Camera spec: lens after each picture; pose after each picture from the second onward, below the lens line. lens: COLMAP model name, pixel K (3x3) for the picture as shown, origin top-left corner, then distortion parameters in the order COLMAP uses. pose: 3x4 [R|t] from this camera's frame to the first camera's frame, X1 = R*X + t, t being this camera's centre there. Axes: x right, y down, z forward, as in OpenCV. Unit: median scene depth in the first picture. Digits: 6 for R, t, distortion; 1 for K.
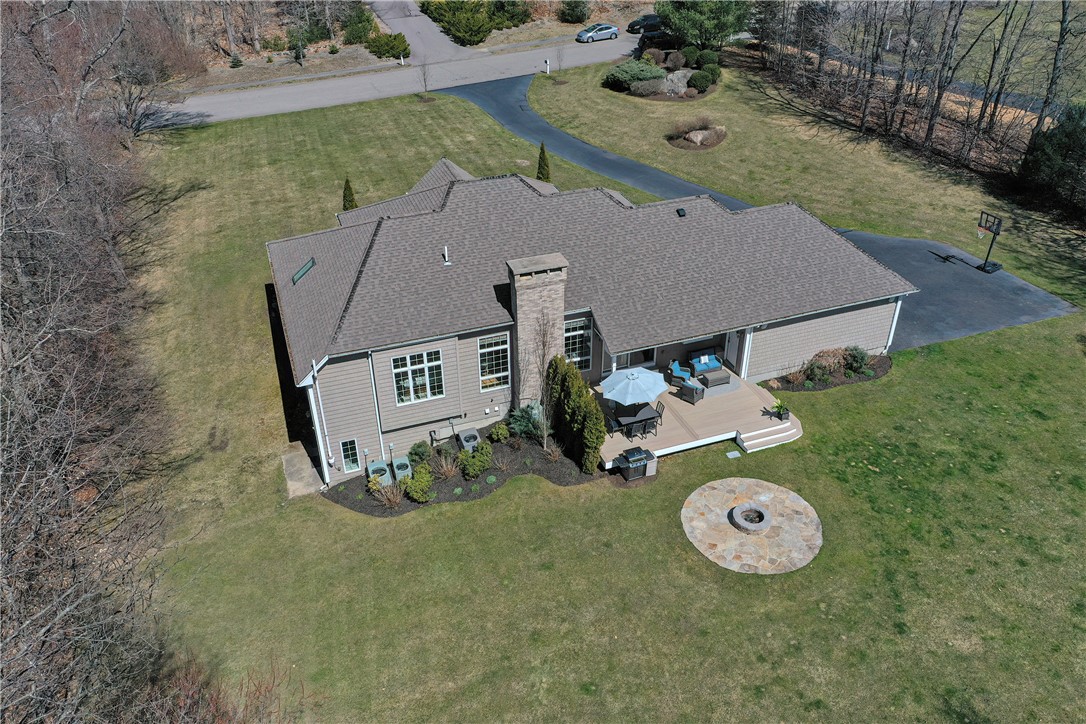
lens RADIAL K [[851.0, 0, 543.0], [0, 851.0, 362.0], [0, 0, 1]] dist [0.003540, 0.000448]
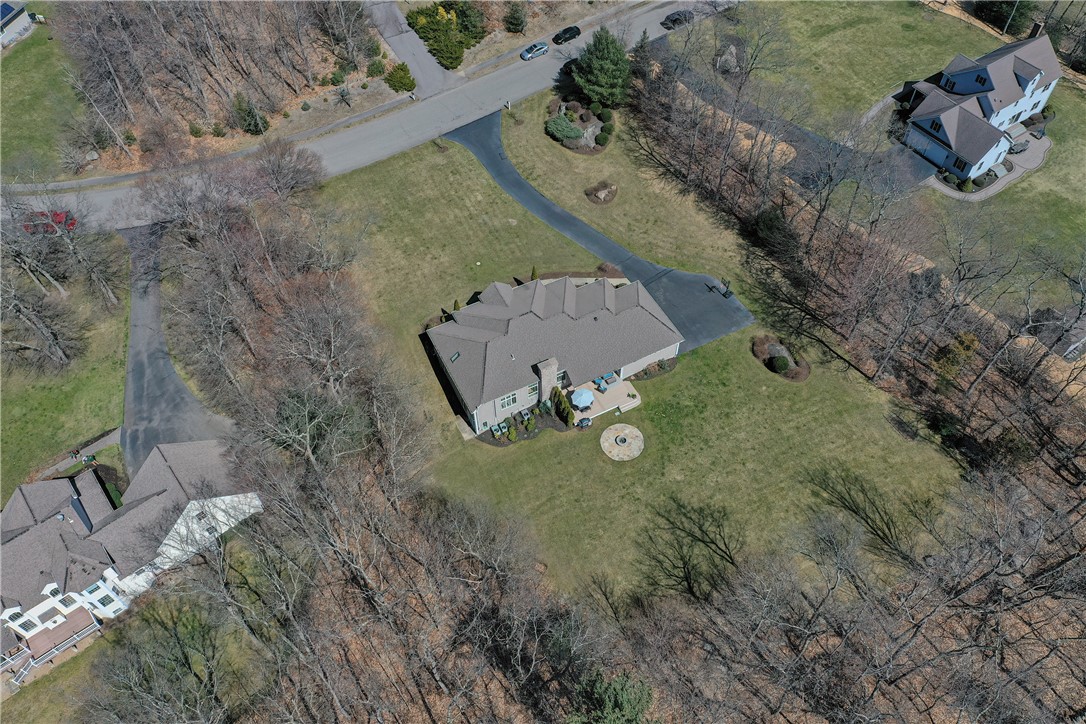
lens RADIAL K [[851.0, 0, 543.0], [0, 851.0, 362.0], [0, 0, 1]] dist [0.003540, 0.000448]
pose [[0.992853, -0.097992, 0.068122, -0.206950], [0.067955, 0.933421, 0.352289, -1.077986], [-0.098108, -0.345142, 0.933409, -1.605905]]
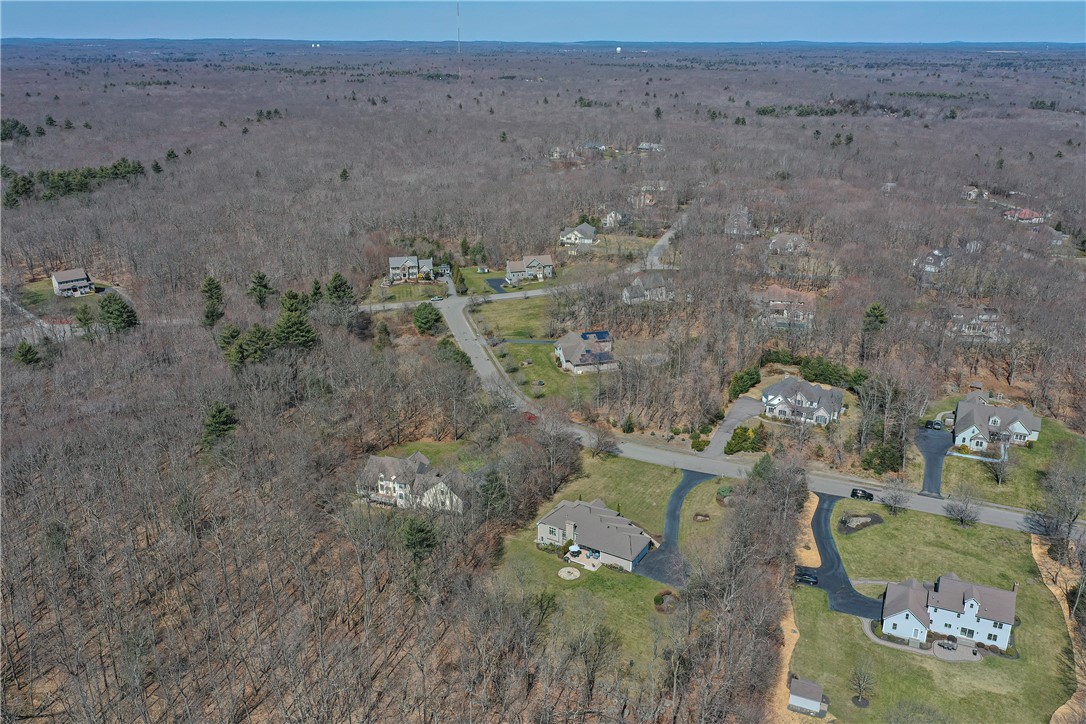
lens RADIAL K [[851.0, 0, 543.0], [0, 851.0, 362.0], [0, 0, 1]] dist [0.003540, 0.000448]
pose [[0.627518, 0.283722, -0.725067, 3.751990], [-0.422835, 0.906135, -0.011373, -0.951236], [0.653782, 0.313721, 0.688584, -3.498683]]
